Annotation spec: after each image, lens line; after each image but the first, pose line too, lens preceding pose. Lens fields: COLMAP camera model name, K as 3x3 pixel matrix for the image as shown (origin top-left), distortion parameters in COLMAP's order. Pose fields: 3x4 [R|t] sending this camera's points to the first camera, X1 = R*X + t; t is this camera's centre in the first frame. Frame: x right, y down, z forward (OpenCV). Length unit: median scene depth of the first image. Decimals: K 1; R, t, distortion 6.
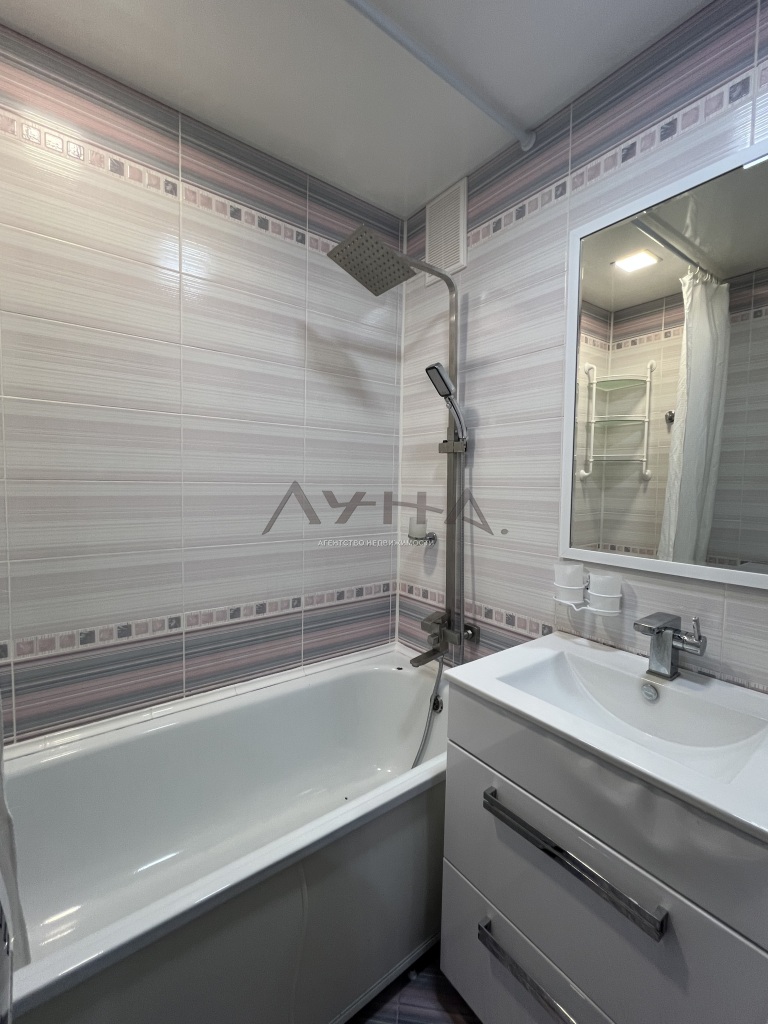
lens RADIAL K [[452.1, 0, 373.0], [0, 452.1, 519.4], [0, 0, 1]] dist [-0.000499, 0.000604]
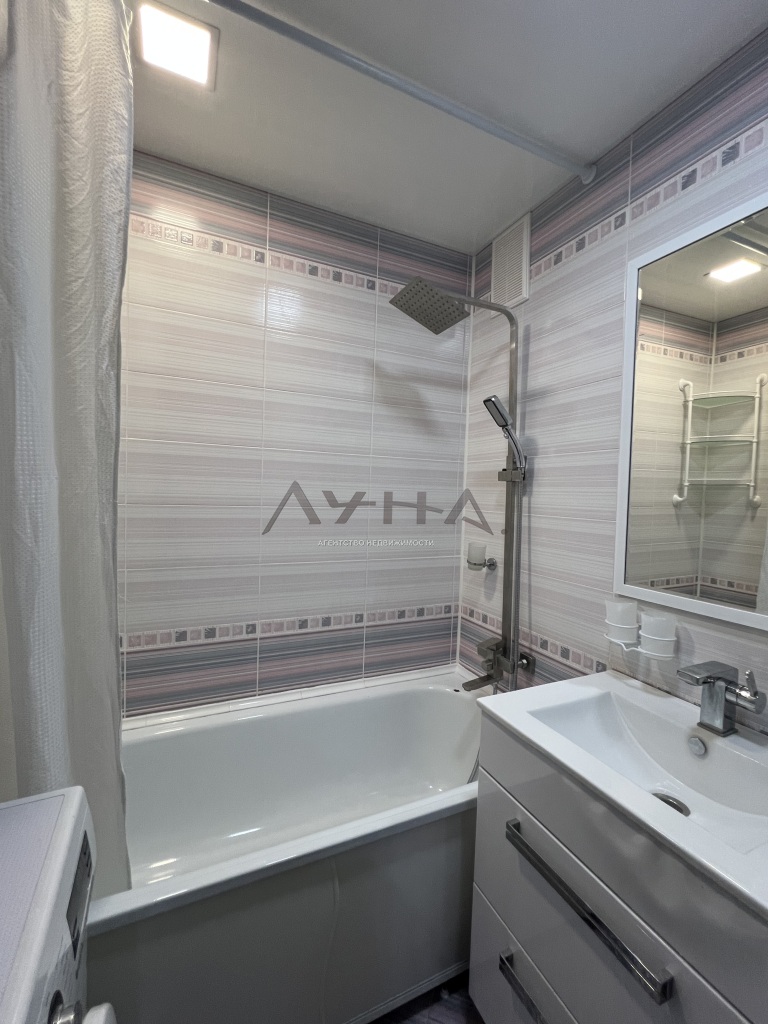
lens RADIAL K [[452.1, 0, 371.0], [0, 452.1, 517.9], [0, 0, 1]] dist [-0.000499, 0.000604]
pose [[0.974782, 0.024106, -0.221853, 0.103694], [-0.030150, 0.999260, -0.023898, -0.033861], [0.221112, 0.029985, 0.974787, -0.056042]]
